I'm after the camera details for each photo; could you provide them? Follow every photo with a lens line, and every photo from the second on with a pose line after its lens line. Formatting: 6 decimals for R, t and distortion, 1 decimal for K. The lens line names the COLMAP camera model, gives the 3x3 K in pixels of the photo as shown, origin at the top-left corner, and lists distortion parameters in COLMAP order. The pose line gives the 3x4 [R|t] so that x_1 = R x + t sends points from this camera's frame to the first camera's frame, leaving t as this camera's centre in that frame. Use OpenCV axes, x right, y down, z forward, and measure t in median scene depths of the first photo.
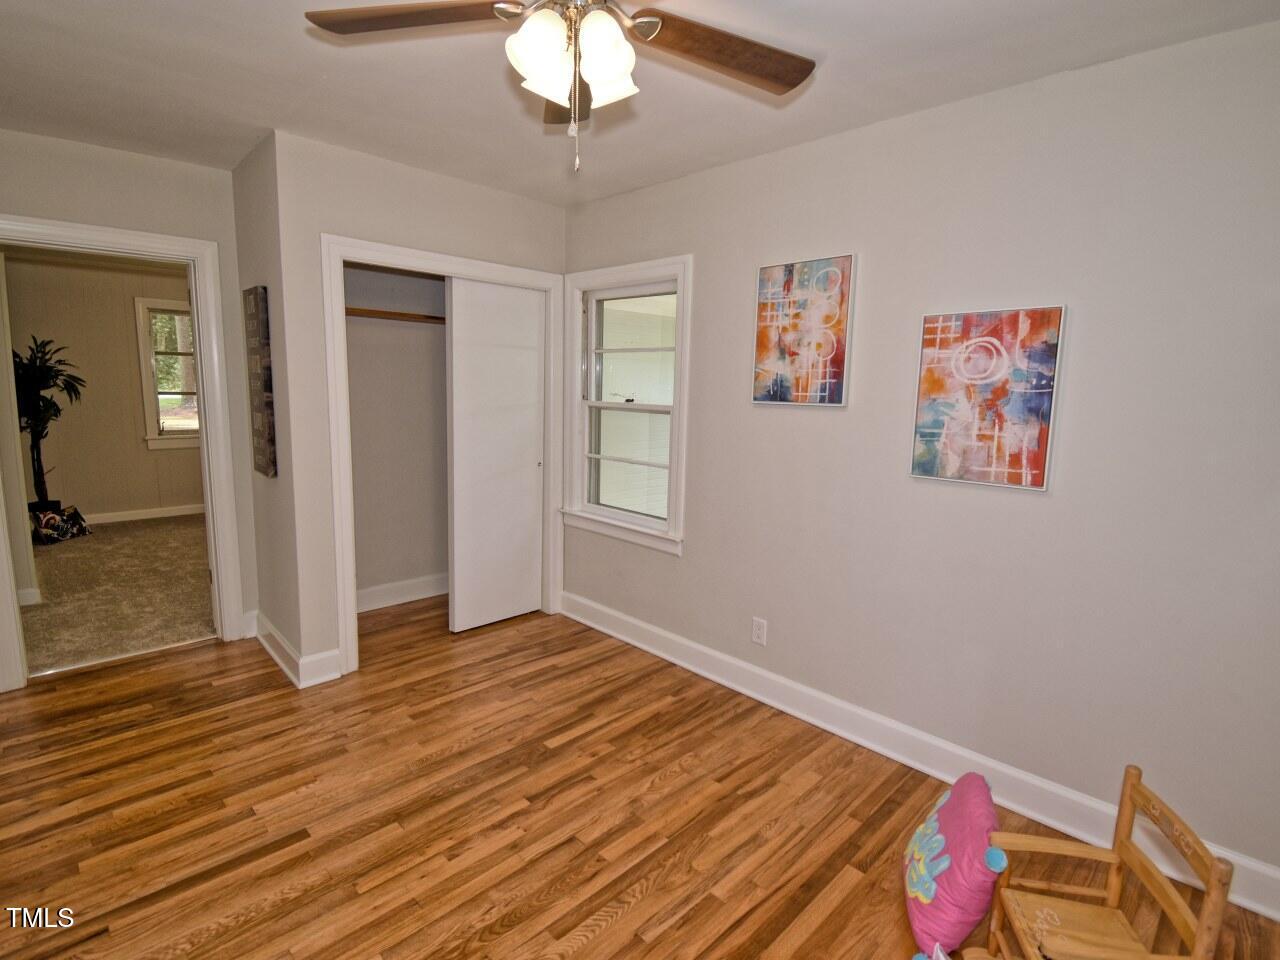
lens RADIAL K [[635.7, 0, 645.0], [0, 635.7, 478.9], [0, 0, 1]] dist [0.028100, -0.033090]
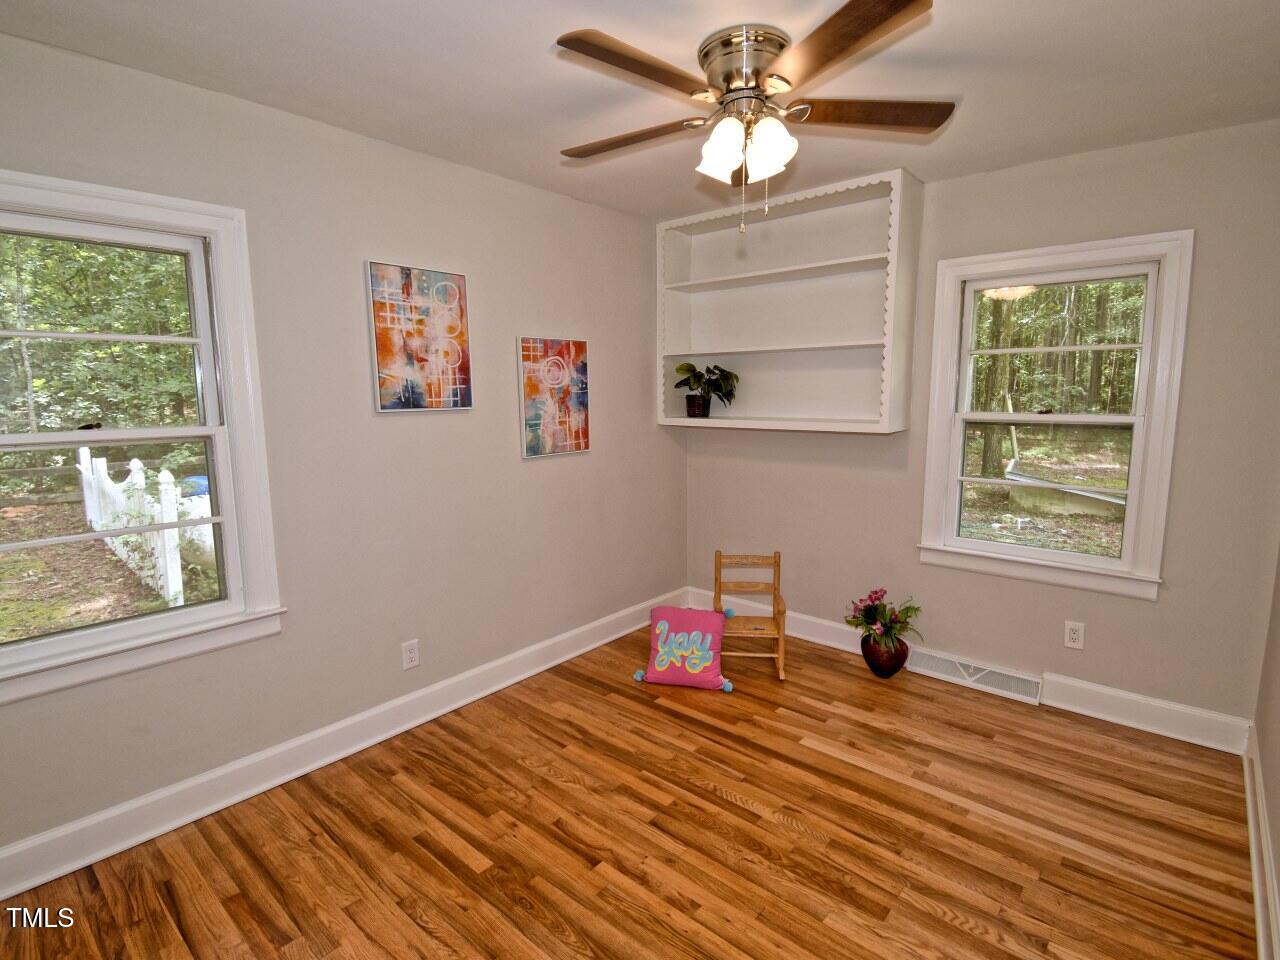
lens RADIAL K [[635.7, 0, 645.0], [0, 635.7, 478.9], [0, 0, 1]] dist [0.028100, -0.033090]
pose [[-0.072634, -0.160114, 0.984423, -0.839984], [0.151170, 0.973859, 0.169550, -0.137347], [-0.985836, 0.161130, -0.046531, 0.765352]]
